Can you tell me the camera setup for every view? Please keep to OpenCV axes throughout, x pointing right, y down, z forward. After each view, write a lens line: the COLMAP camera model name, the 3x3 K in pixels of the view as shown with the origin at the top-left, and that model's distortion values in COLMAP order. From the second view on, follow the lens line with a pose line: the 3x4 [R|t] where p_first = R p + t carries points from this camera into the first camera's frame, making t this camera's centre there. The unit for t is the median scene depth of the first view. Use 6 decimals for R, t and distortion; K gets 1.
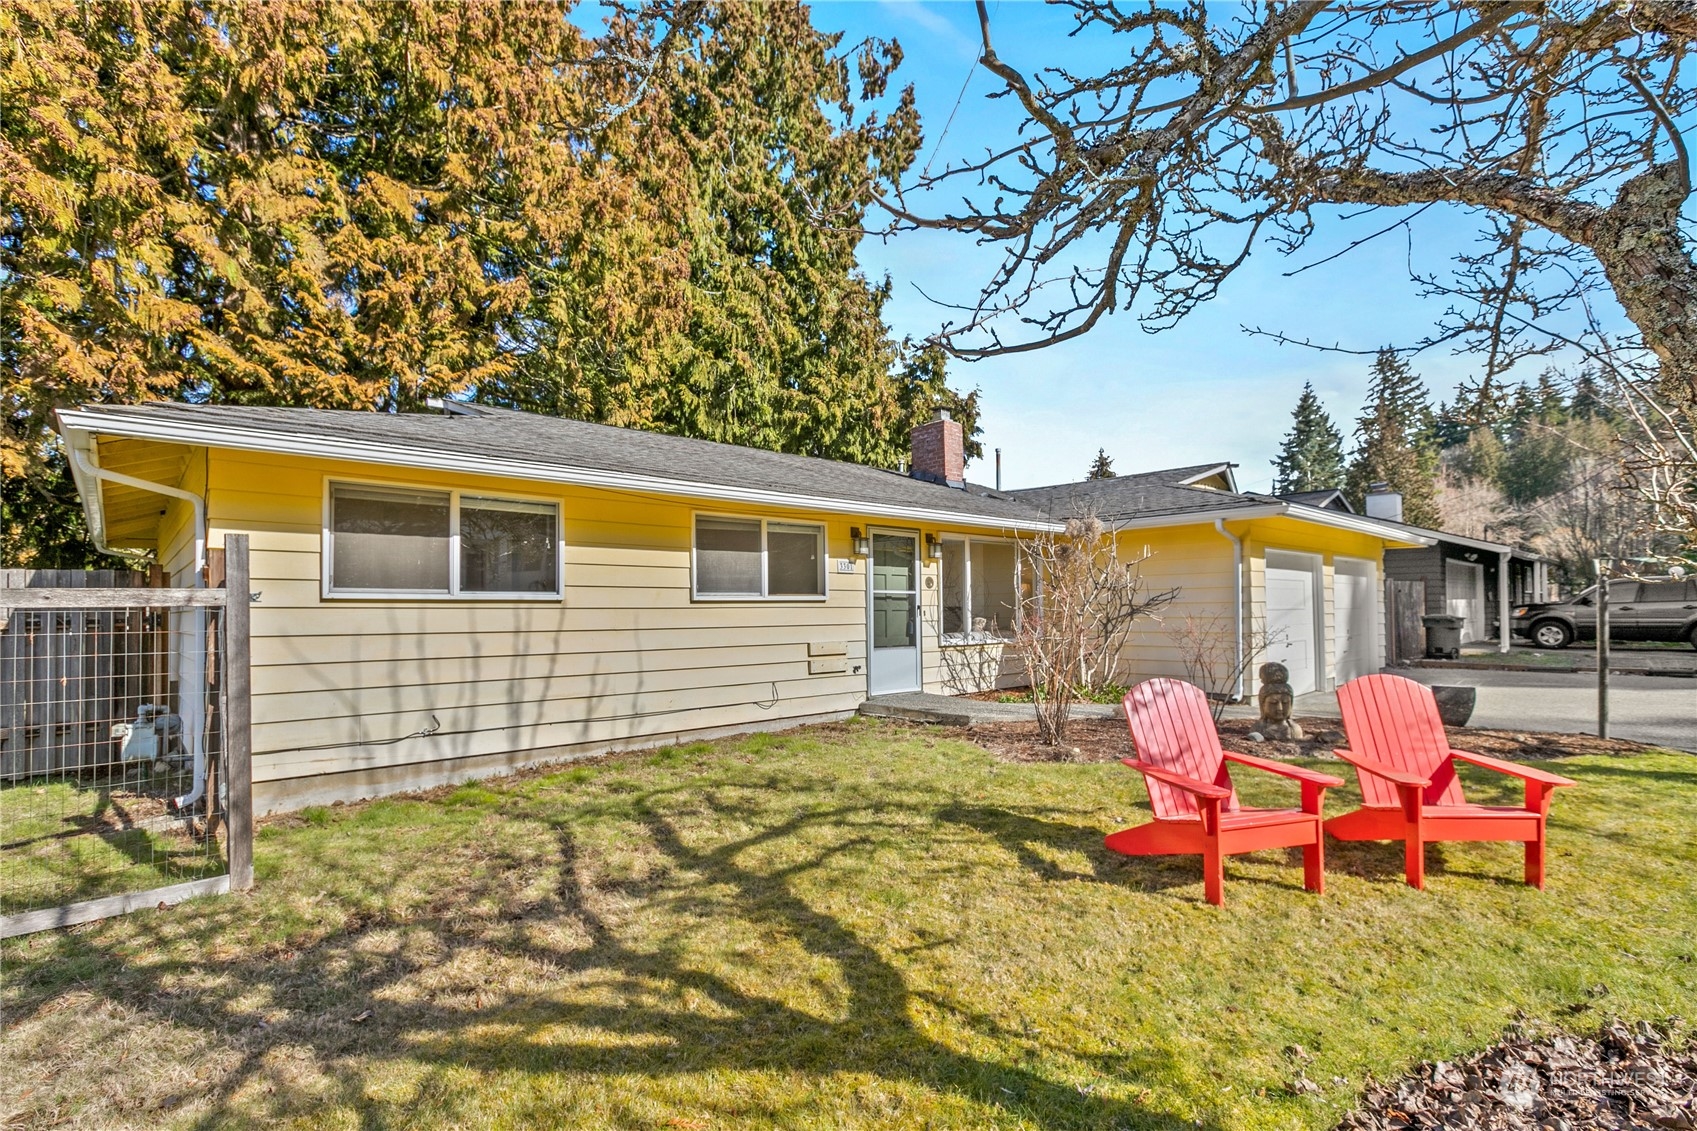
lens RADIAL K [[796.6, 0, 838.1], [0, 796.6, 604.5], [0, 0, 1]] dist [0.001983, 0.000526]
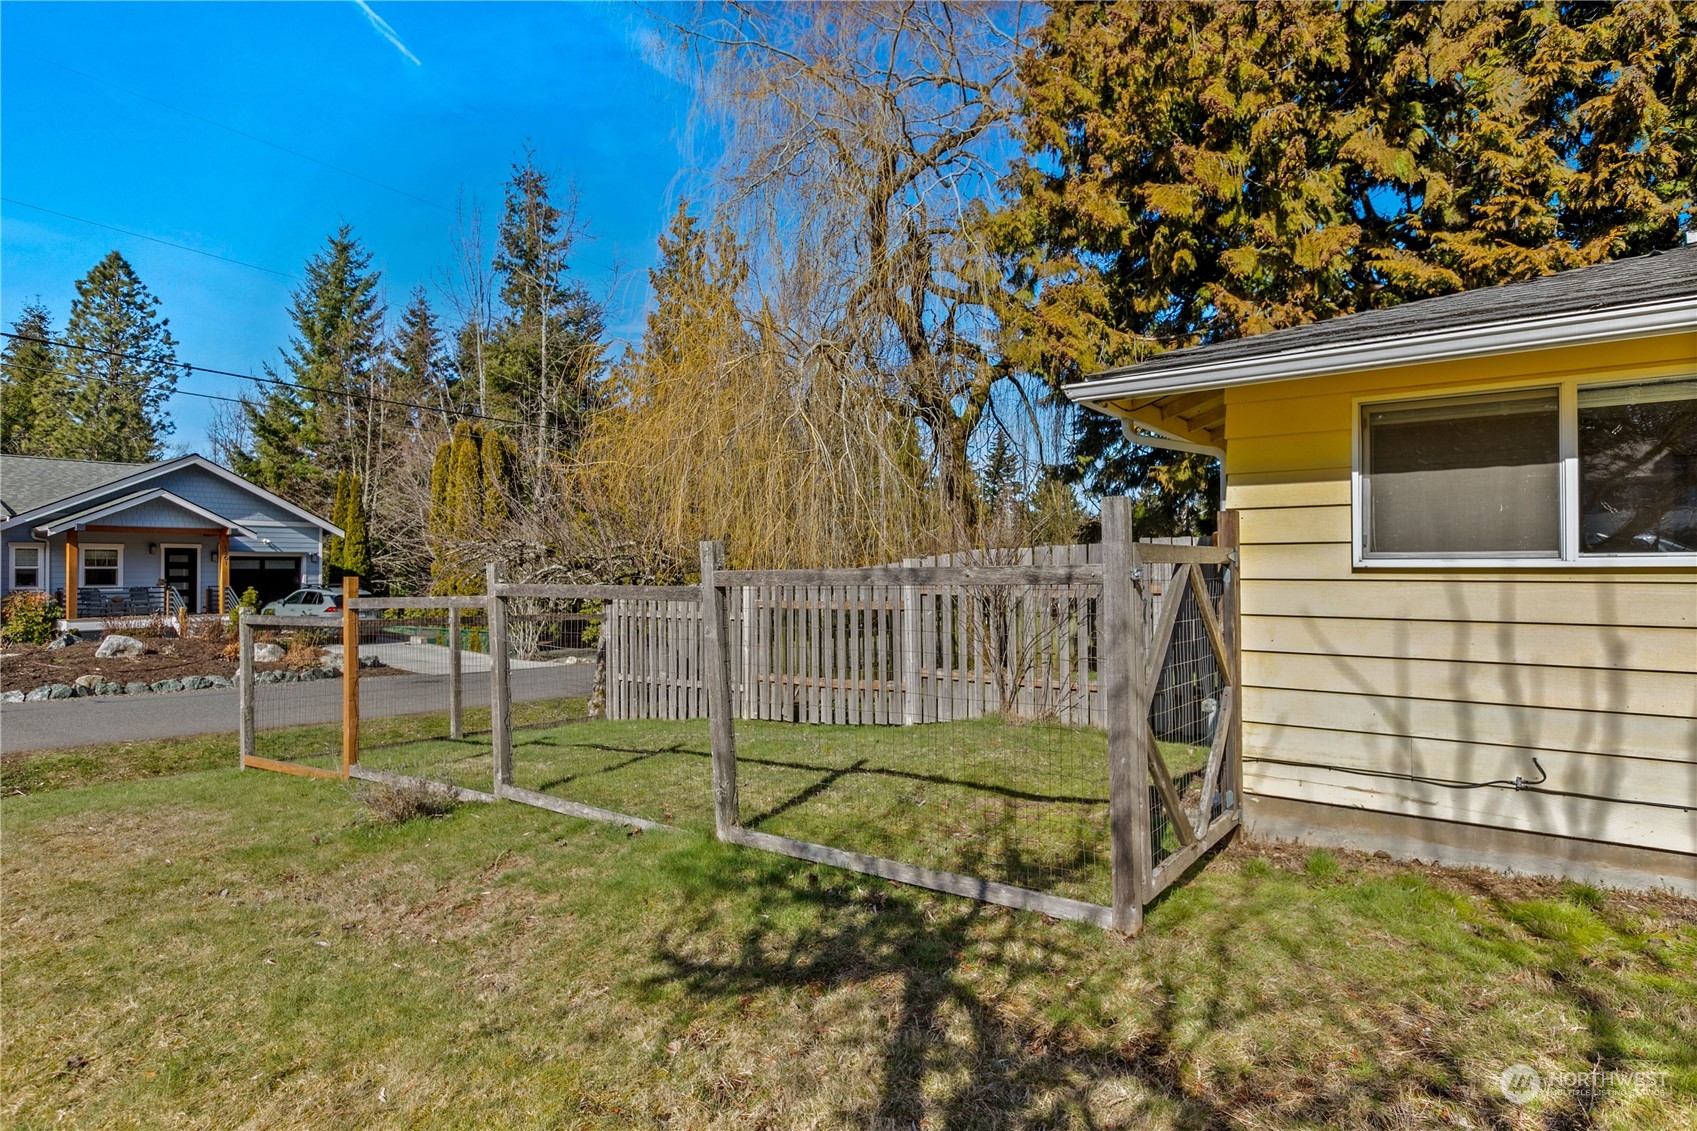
lens RADIAL K [[899.1, 0, 848.5], [0, 899.1, 565.5], [0, 0, 1]] dist [-0.004777, -0.000796]
pose [[0.188074, 0.001118, -0.982154, 0.070434], [0.009799, 0.999947, 0.003015, -0.016315], [0.982106, -0.010191, 0.188053, 0.384100]]
